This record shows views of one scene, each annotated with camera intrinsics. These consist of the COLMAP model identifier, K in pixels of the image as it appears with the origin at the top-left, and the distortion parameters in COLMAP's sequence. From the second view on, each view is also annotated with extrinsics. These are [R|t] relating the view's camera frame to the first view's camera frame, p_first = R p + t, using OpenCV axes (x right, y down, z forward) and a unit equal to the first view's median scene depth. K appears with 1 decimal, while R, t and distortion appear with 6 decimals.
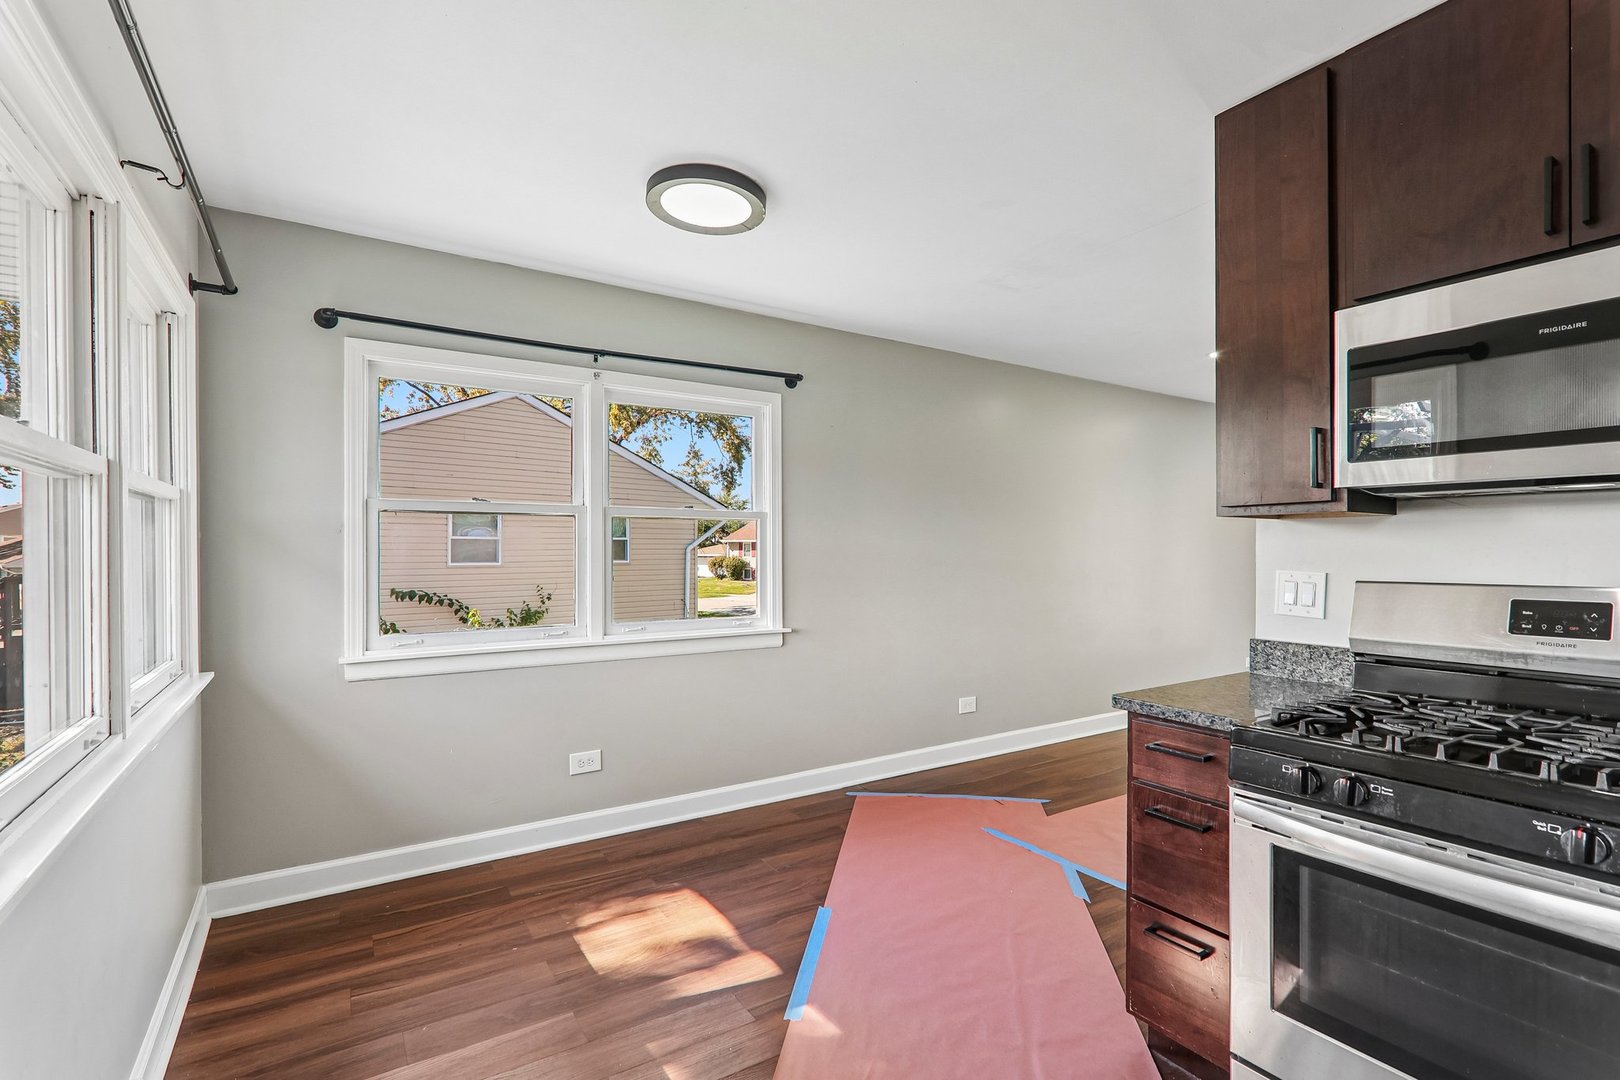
lens RADIAL K [[745.6, 0, 807.9], [0, 745.6, 549.2], [0, 0, 1]] dist [-0.004199, 0.000954]
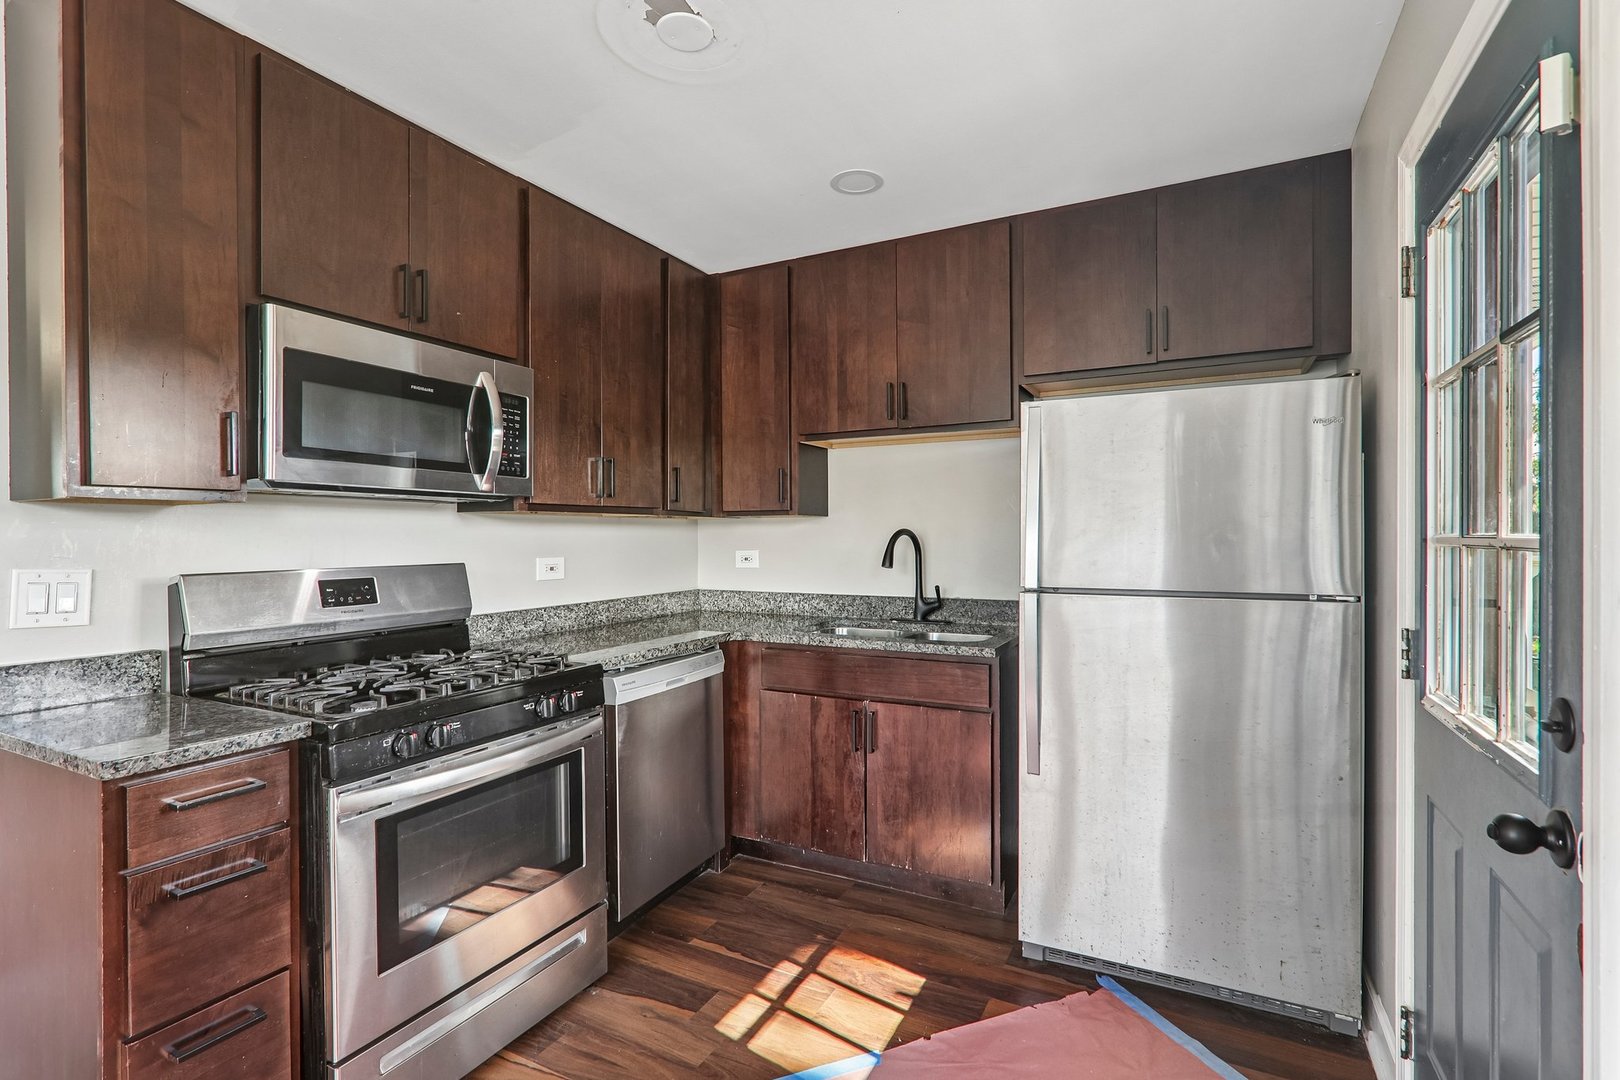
lens RADIAL K [[745.6, 0, 833.6], [0, 745.6, 542.5], [0, 0, 1]] dist [-0.004199, 0.000954]
pose [[-0.501063, -0.005936, 0.865390, -0.572081], [0.003585, 0.999954, 0.008935, -0.004119], [-0.865403, 0.007579, -0.501019, 0.899121]]
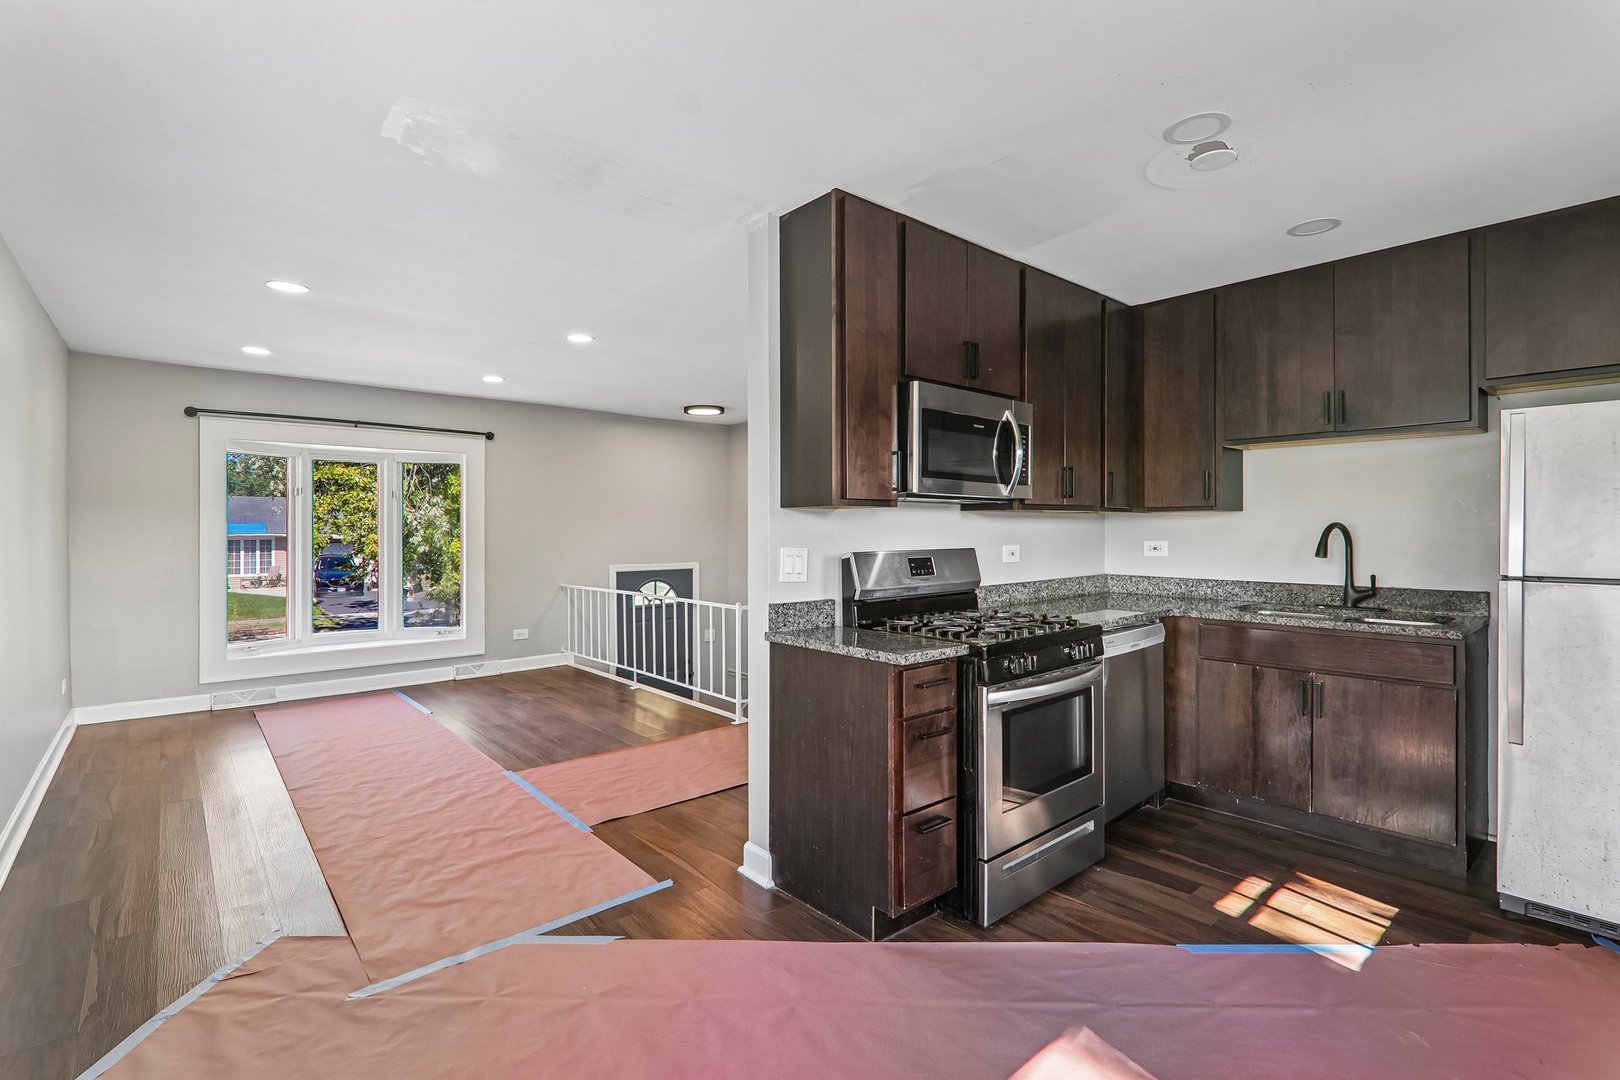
lens RADIAL K [[745.6, 0, 809.7], [0, 745.6, 532.4], [0, 0, 1]] dist [-0.004199, 0.000954]
pose [[-0.136945, -0.005701, 0.990562, -0.876055], [0.001473, 0.999981, 0.005959, -0.008195], [-0.990578, 0.002275, -0.136934, 1.531440]]
